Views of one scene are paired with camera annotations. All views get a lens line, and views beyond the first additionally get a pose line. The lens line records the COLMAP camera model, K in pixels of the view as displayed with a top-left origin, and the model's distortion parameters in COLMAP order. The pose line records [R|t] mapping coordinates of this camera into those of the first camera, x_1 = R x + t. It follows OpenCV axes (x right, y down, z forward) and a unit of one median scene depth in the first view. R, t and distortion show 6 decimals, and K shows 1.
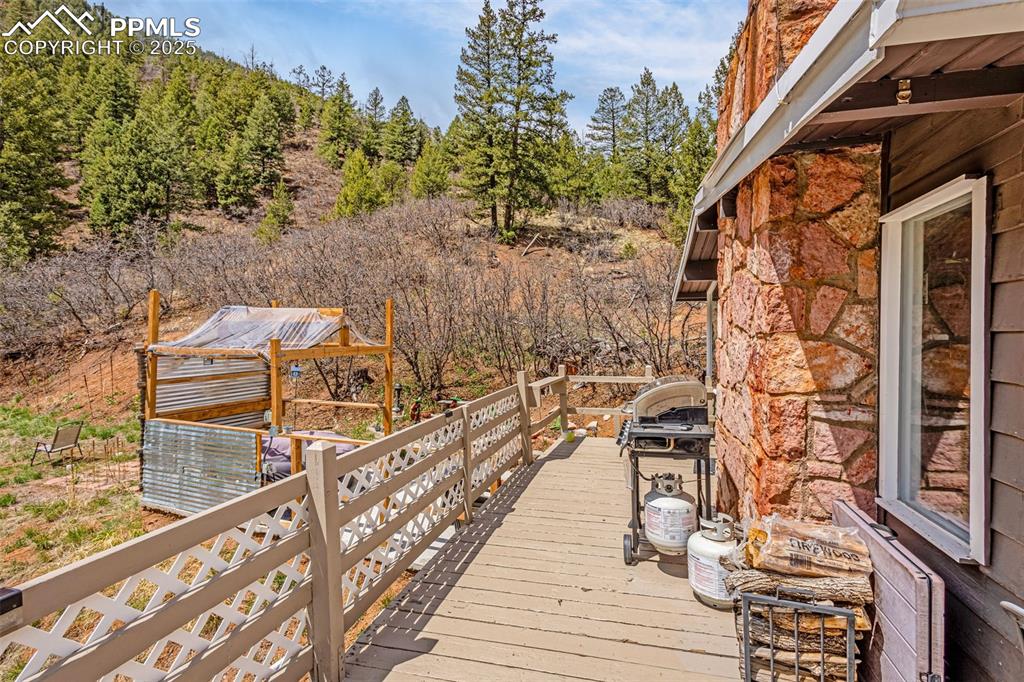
lens RADIAL K [[477.8, 0, 520.9], [0, 477.8, 334.5], [0, 0, 1]] dist [0.011015, -0.004432]
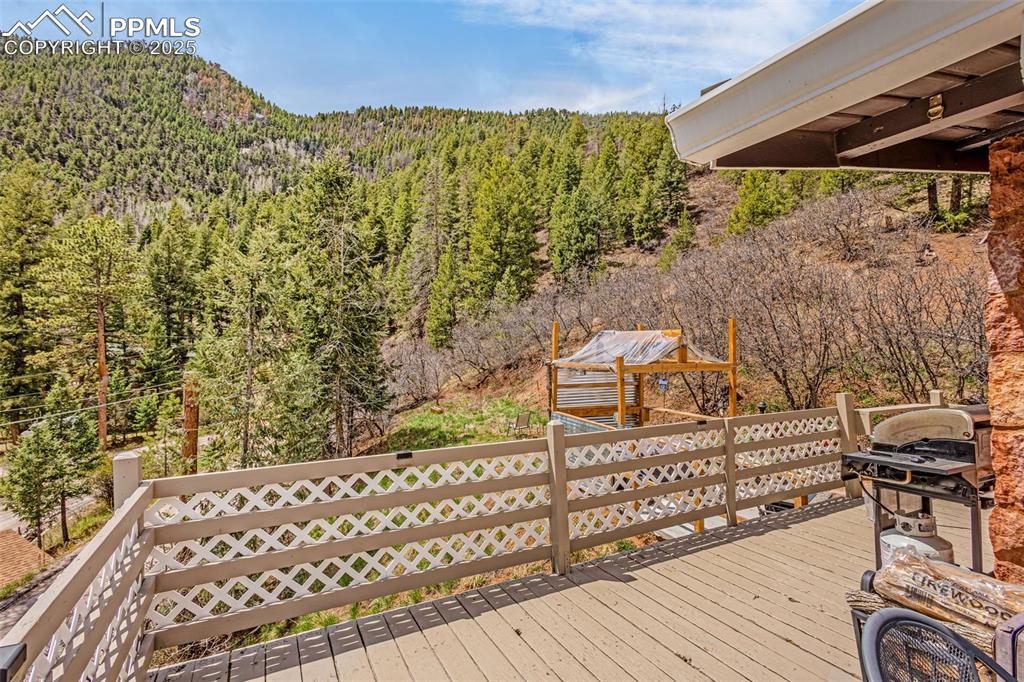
lens RADIAL K [[477.8, 0, 521.3], [0, 477.8, 341.7], [0, 0, 1]] dist [0.011015, -0.004432]
pose [[0.688291, -0.018766, -0.725192, 0.046627], [0.003771, 0.999744, -0.022292, -0.000591], [0.725425, 0.012609, 0.688186, -0.014102]]
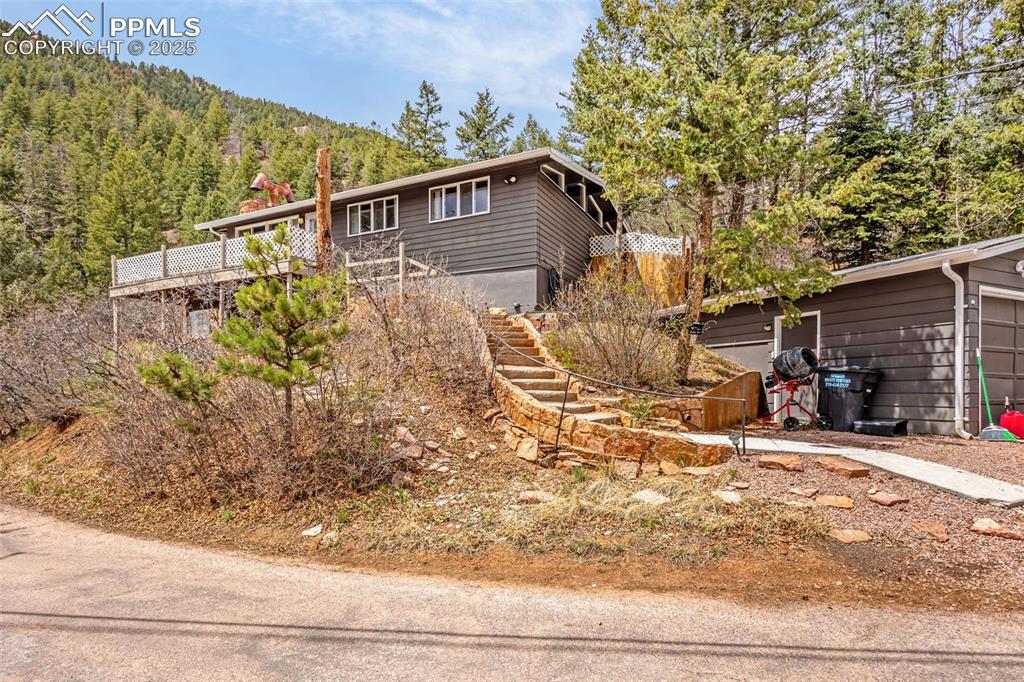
lens RADIAL K [[526.2, 0, 496.1], [0, 526.2, 393.2], [0, 0, 1]] dist [0.009918, -0.003106]
pose [[0.977045, -0.002091, -0.213024, 0.384491], [0.005045, 0.999898, 0.013325, 0.123822], [0.212975, -0.014094, 0.976956, -0.379138]]
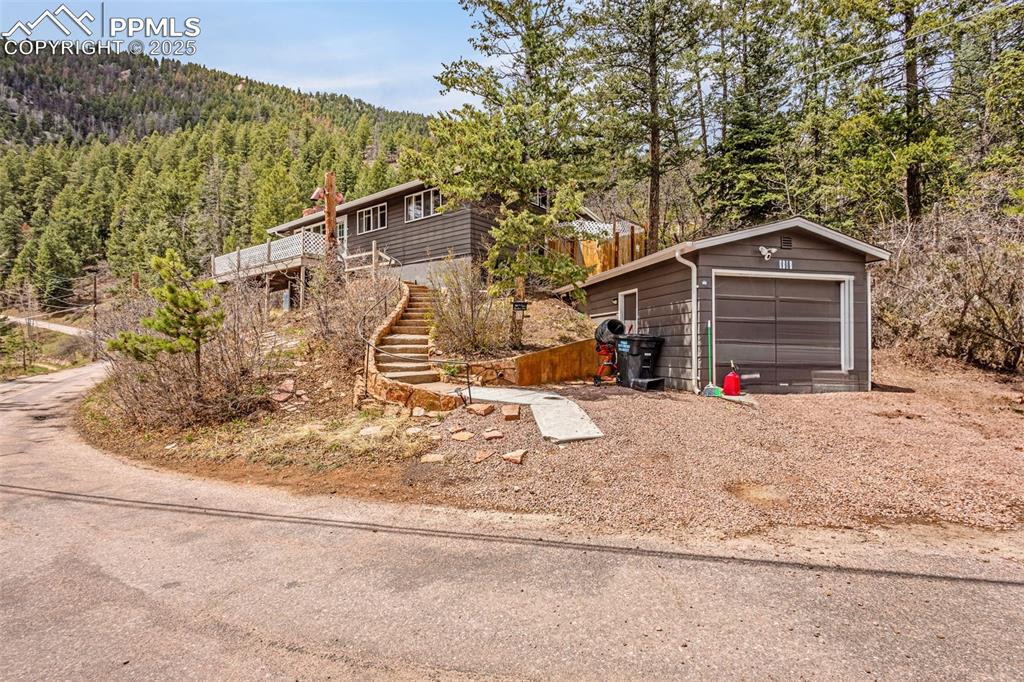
lens RADIAL K [[454.7, 0, 517.9], [0, 454.7, 349.3], [0, 0, 1]] dist [0.000756, 0.000228]
pose [[0.924365, -0.003138, -0.381498, 0.519014], [0.008270, 0.999896, 0.011815, 0.120556], [0.381421, -0.014077, 0.924294, -0.373451]]
